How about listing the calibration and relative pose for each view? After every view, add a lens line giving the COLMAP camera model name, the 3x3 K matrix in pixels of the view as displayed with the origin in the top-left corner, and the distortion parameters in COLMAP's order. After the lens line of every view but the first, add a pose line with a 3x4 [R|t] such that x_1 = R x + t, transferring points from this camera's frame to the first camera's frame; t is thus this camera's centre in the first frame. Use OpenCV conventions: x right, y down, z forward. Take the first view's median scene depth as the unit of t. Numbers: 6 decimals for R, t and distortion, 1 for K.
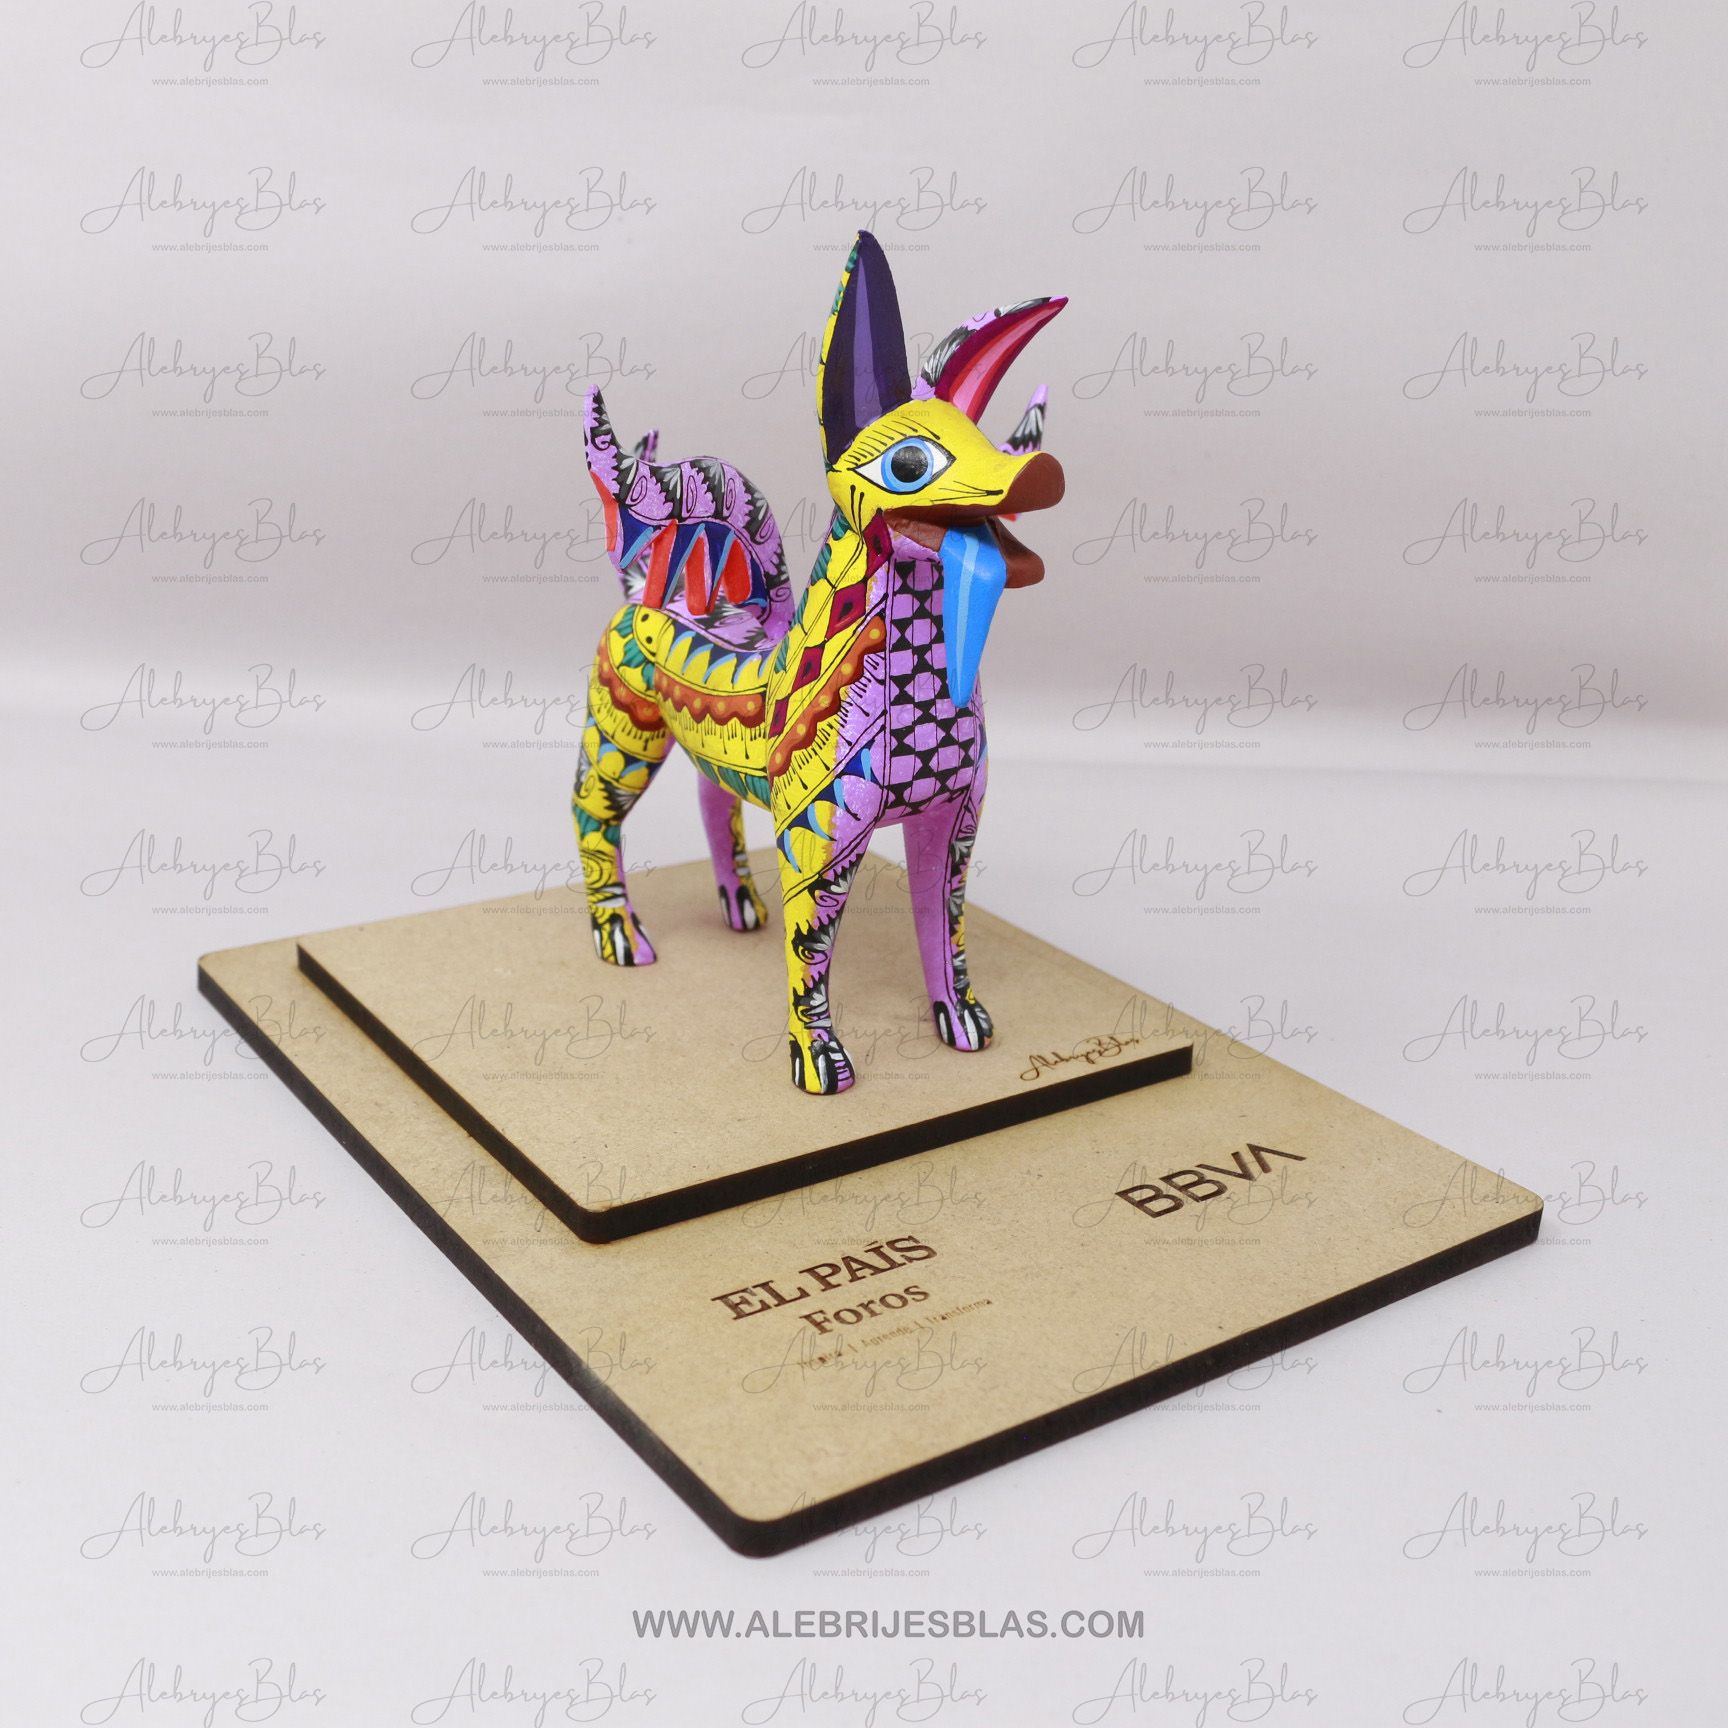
lens RADIAL K [[2099.7, 0, 825.8], [0, 2099.7, 872.9], [0, 0, 1]] dist [-0.155777, 0.000000]
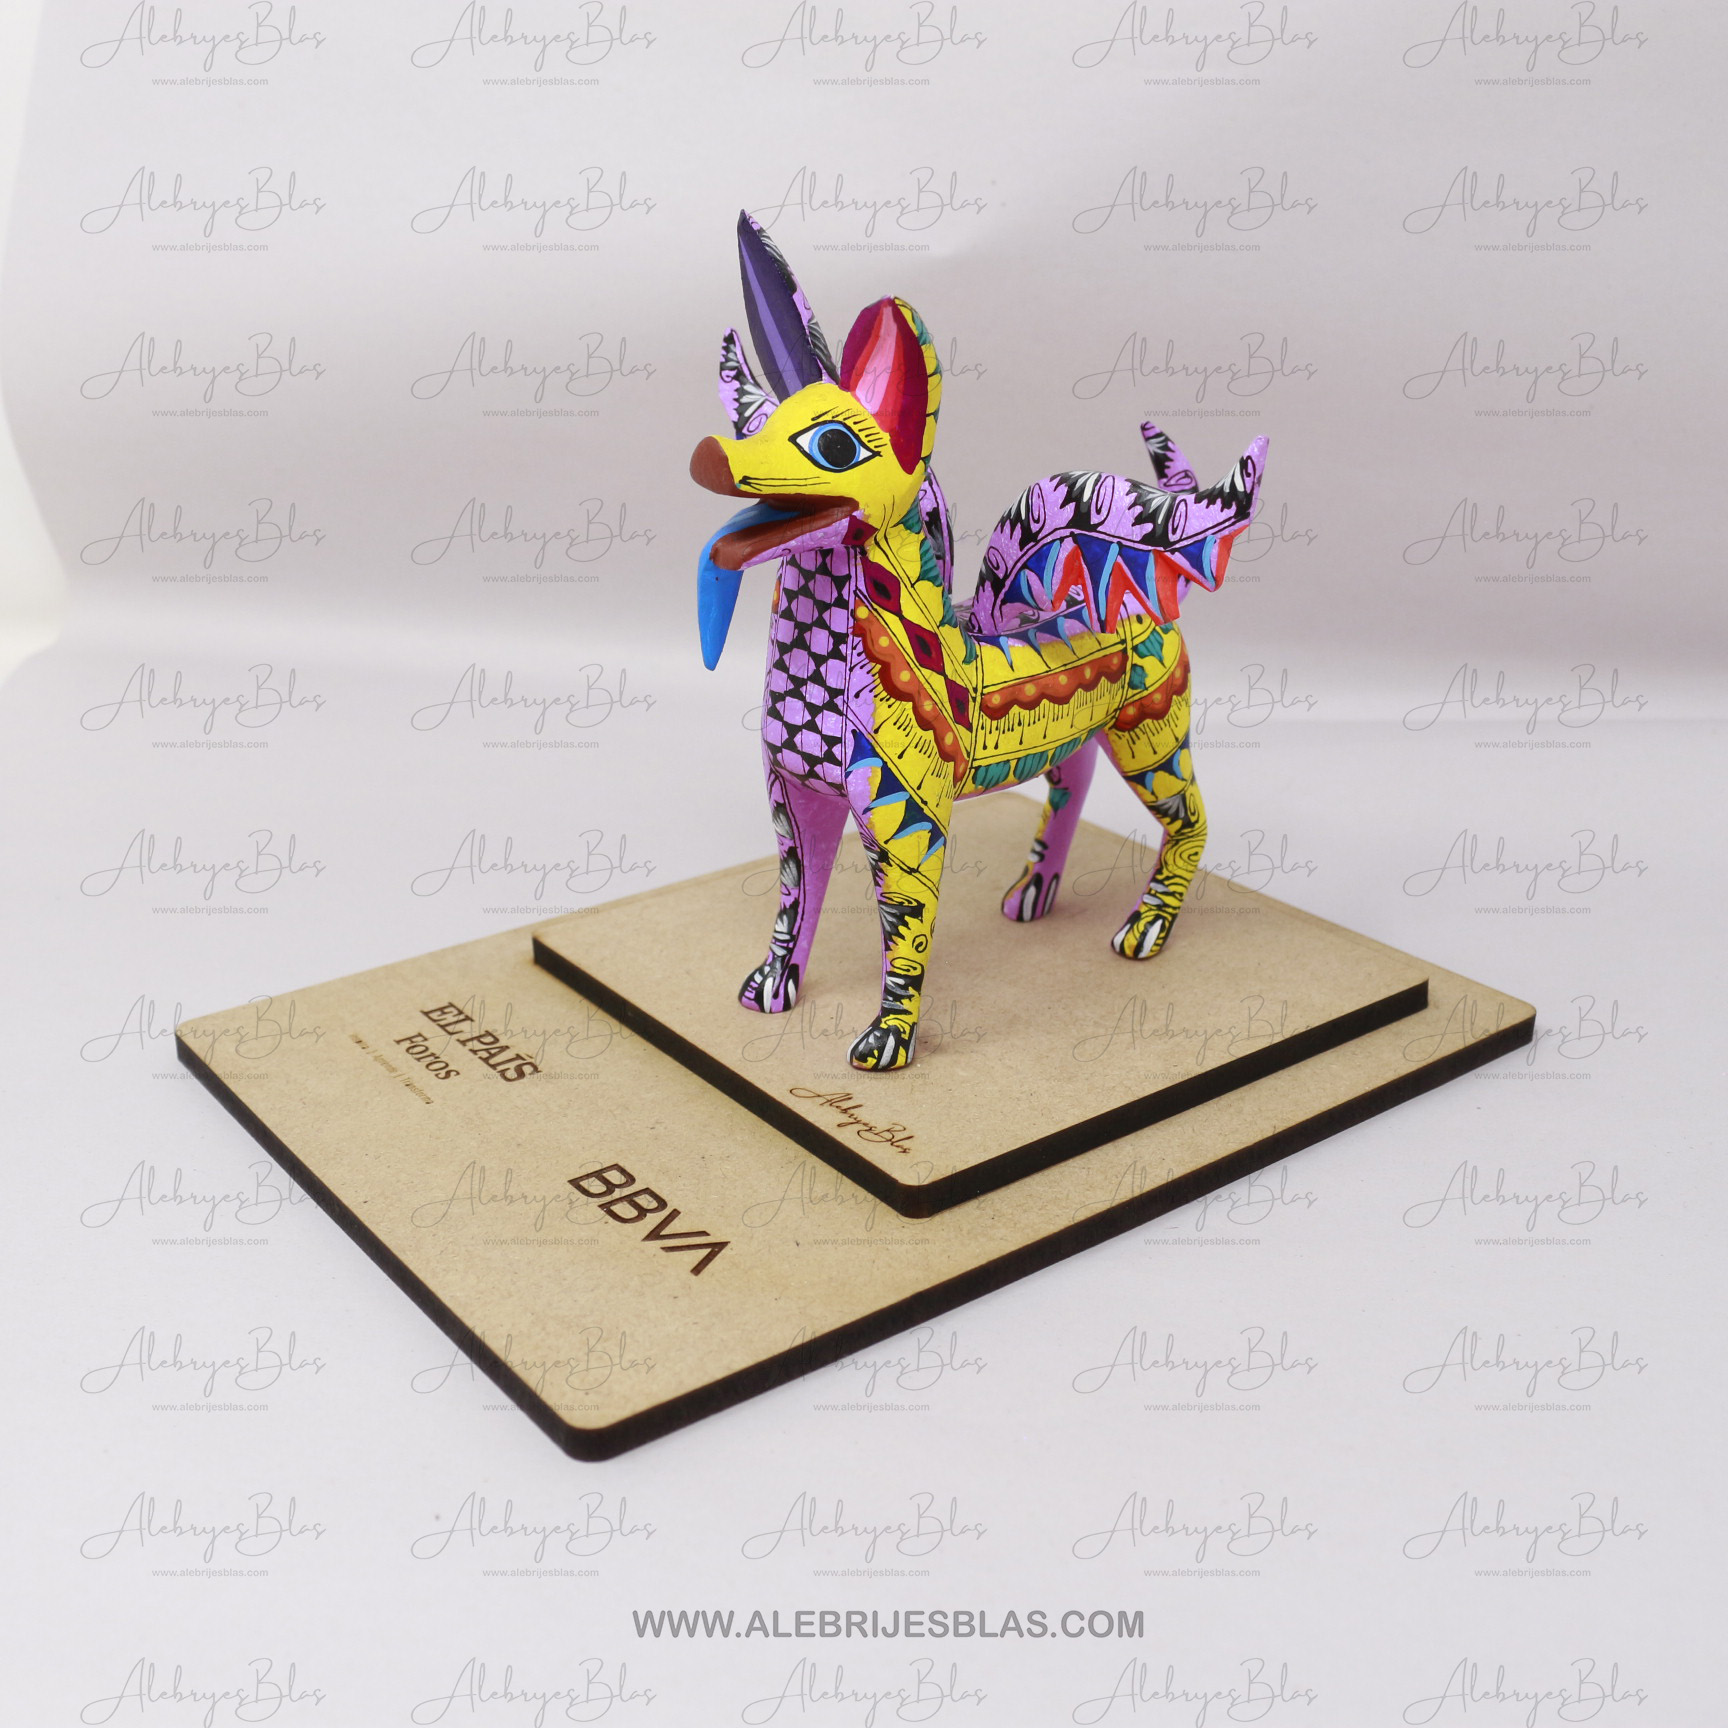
lens RADIAL K [[2099.7, 0, 868.2], [0, 2099.7, 870.9], [0, 0, 1]] dist [-0.155777, 0.000000]
pose [[0.051824, 0.342054, -0.938250, 1.035663], [-0.335992, 0.890714, 0.306165, -0.321052], [0.940438, 0.299378, 0.161087, 0.896101]]
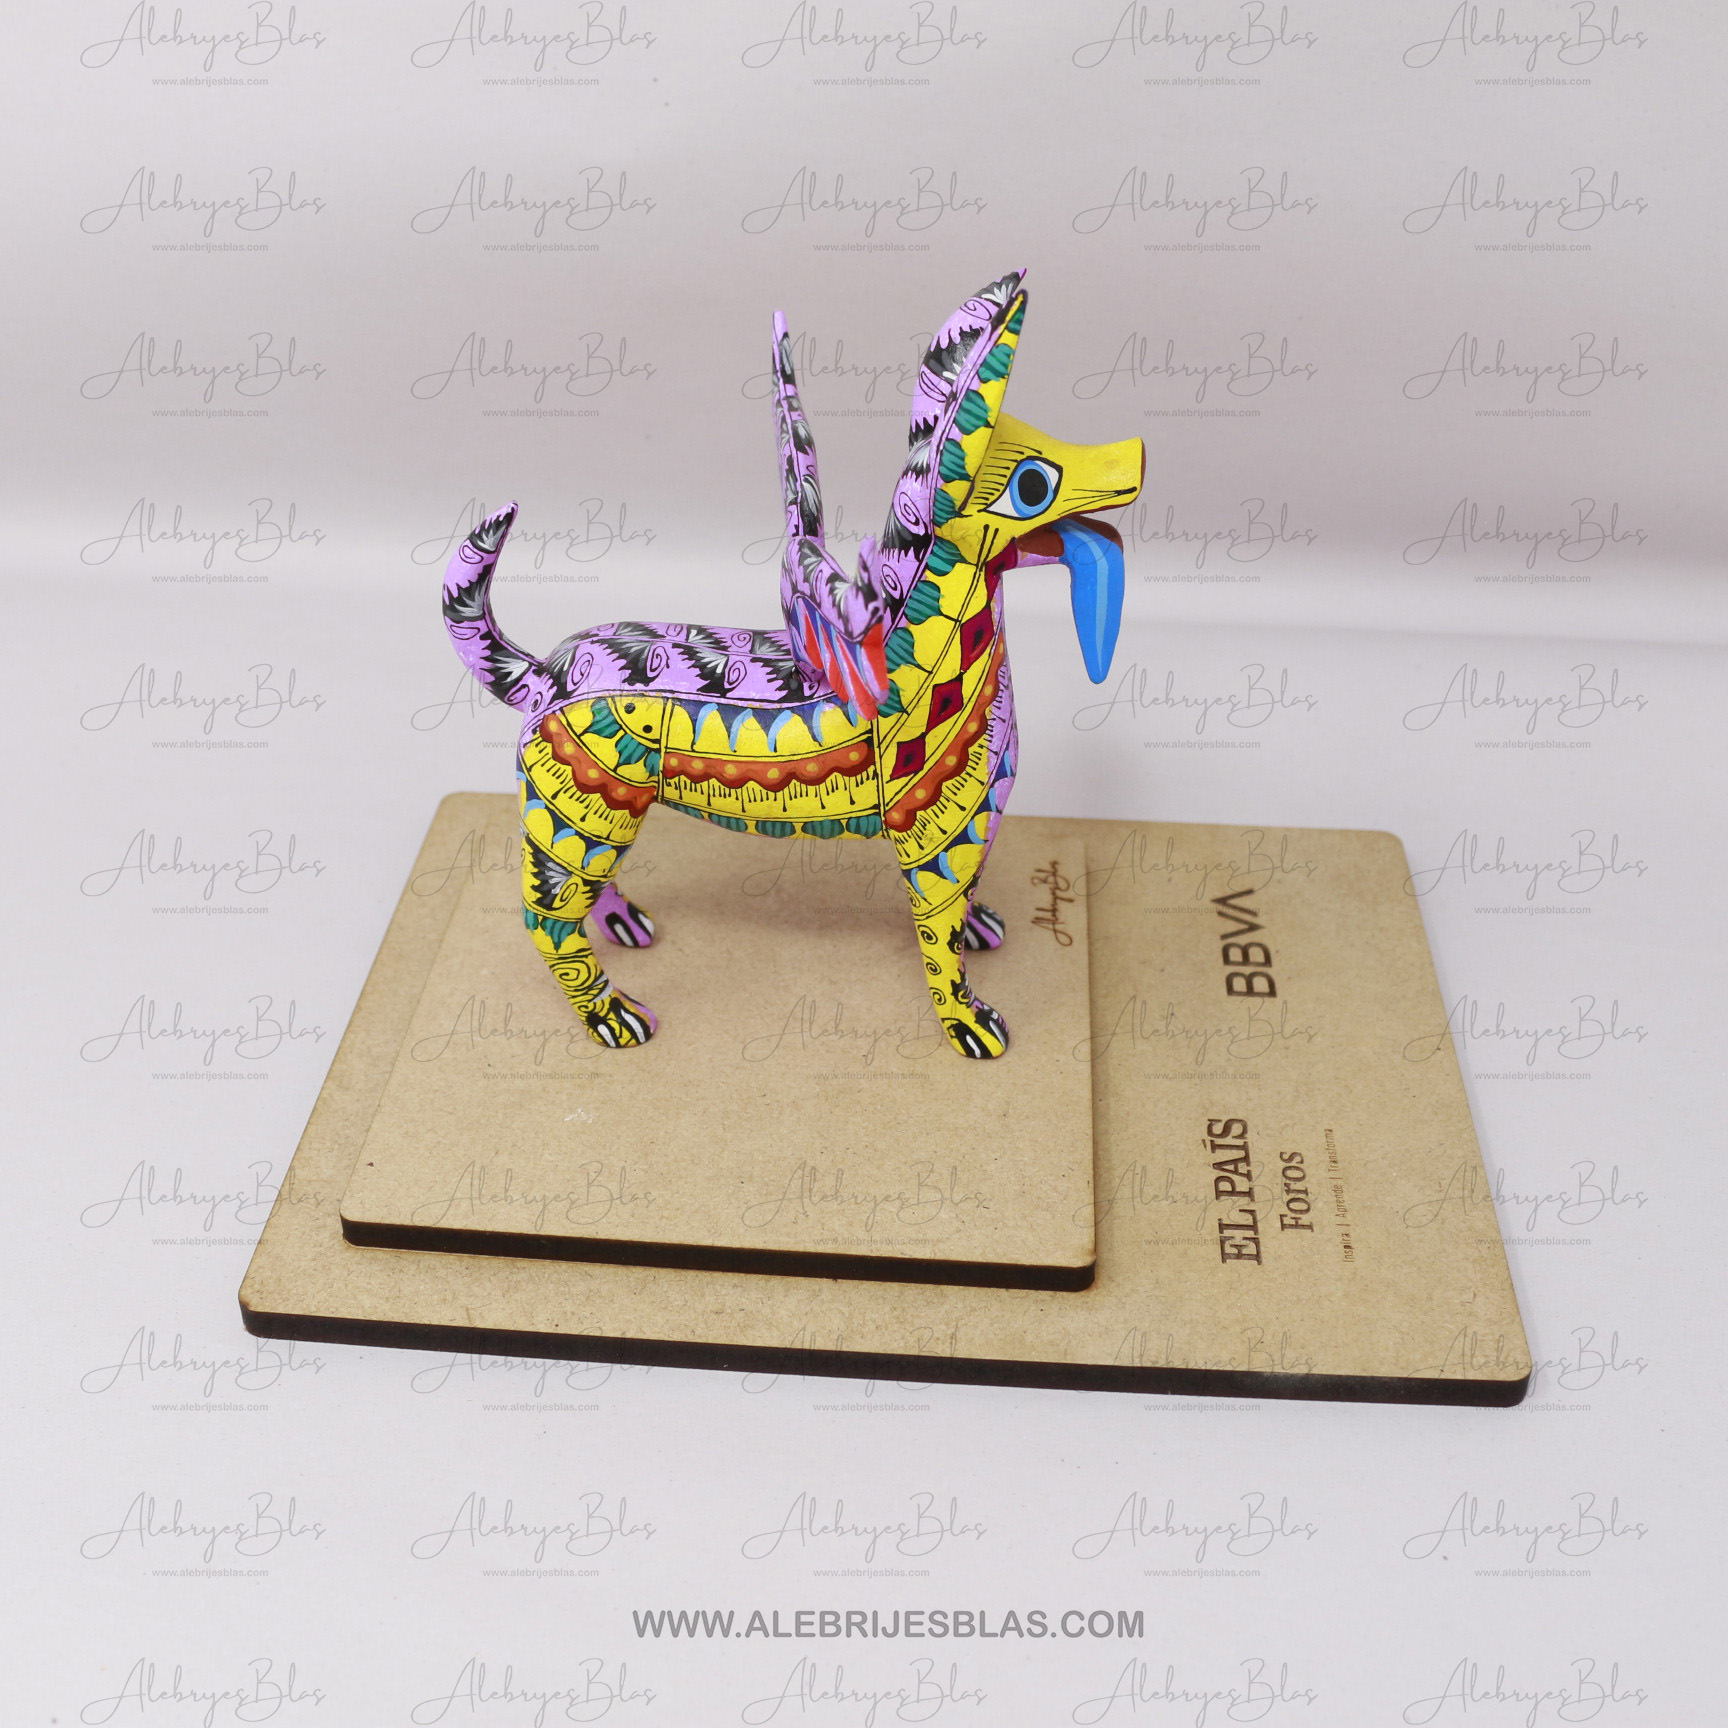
lens RADIAL K [[2099.7, 0, 848.6], [0, 2099.7, 862.3], [0, 0, 1]] dist [-0.155777, 0.000000]
pose [[0.621152, -0.472917, 0.624916, -0.697103], [0.290928, 0.879569, 0.376455, -0.419862], [-0.727689, -0.052030, 0.683931, 0.340601]]
